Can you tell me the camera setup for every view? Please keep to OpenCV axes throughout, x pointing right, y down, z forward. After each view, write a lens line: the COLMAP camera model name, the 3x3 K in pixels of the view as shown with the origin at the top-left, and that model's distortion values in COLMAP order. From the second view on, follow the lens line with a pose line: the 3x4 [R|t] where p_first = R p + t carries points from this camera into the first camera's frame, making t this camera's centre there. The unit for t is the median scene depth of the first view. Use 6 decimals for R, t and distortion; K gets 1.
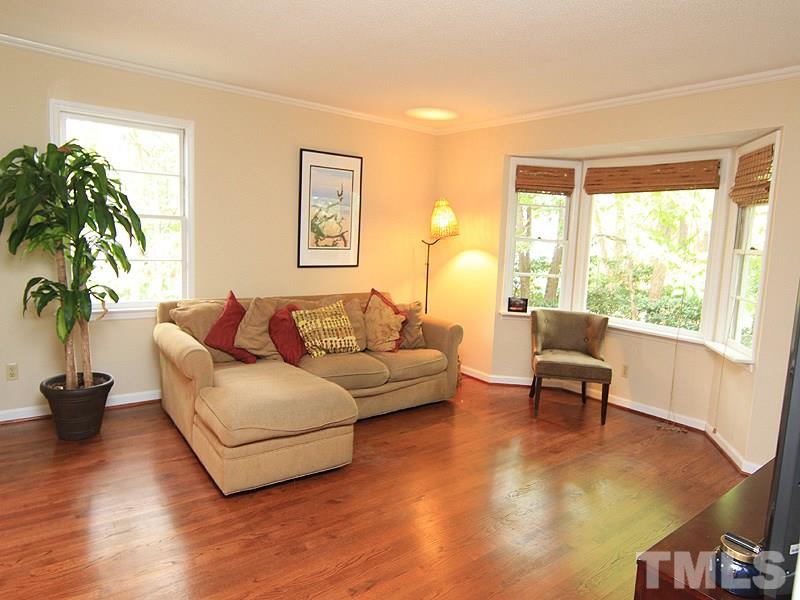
lens RADIAL K [[510.9, 0, 400.0], [0, 510.9, 300.0], [0, 0, 1]] dist [-0.003502, 0.000040]
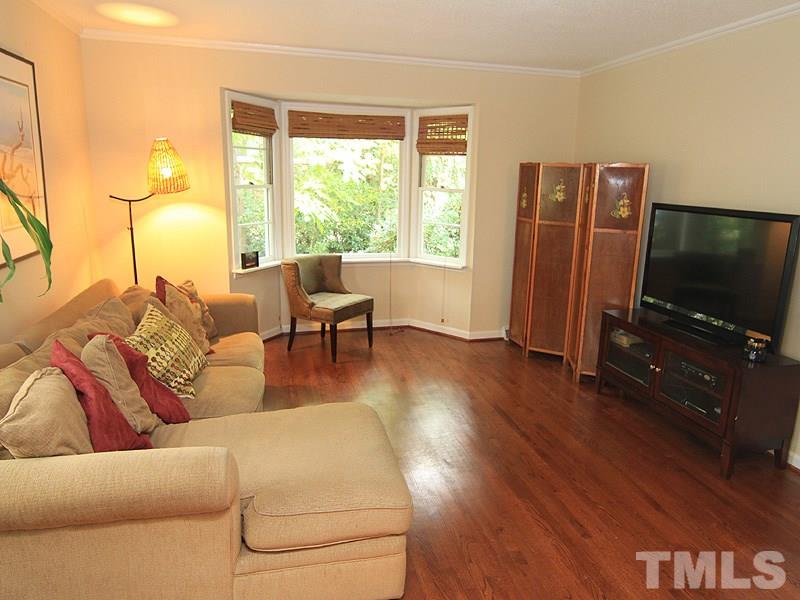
lens RADIAL K [[516.7, 0, 399.4], [0, 516.7, 279.8], [0, 0, 1]] dist [-0.005346, -0.001222]
pose [[0.398388, -0.226120, 0.888908, -0.505992], [0.113578, 0.973838, 0.196822, -0.110006], [-0.910158, 0.022549, 0.413647, 0.395691]]
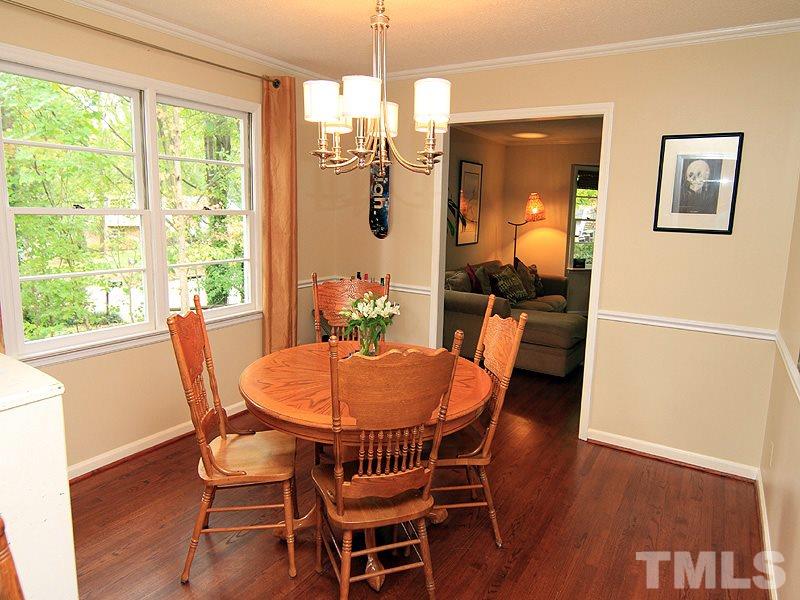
lens RADIAL K [[516.7, 0, 399.4], [0, 516.7, 279.8], [0, 0, 1]] dist [-0.005346, -0.001222]
pose [[0.934456, -0.074976, 0.348095, -0.826907], [0.066589, 0.997130, 0.036013, -0.032933], [-0.349796, -0.010473, 0.936767, -0.245789]]
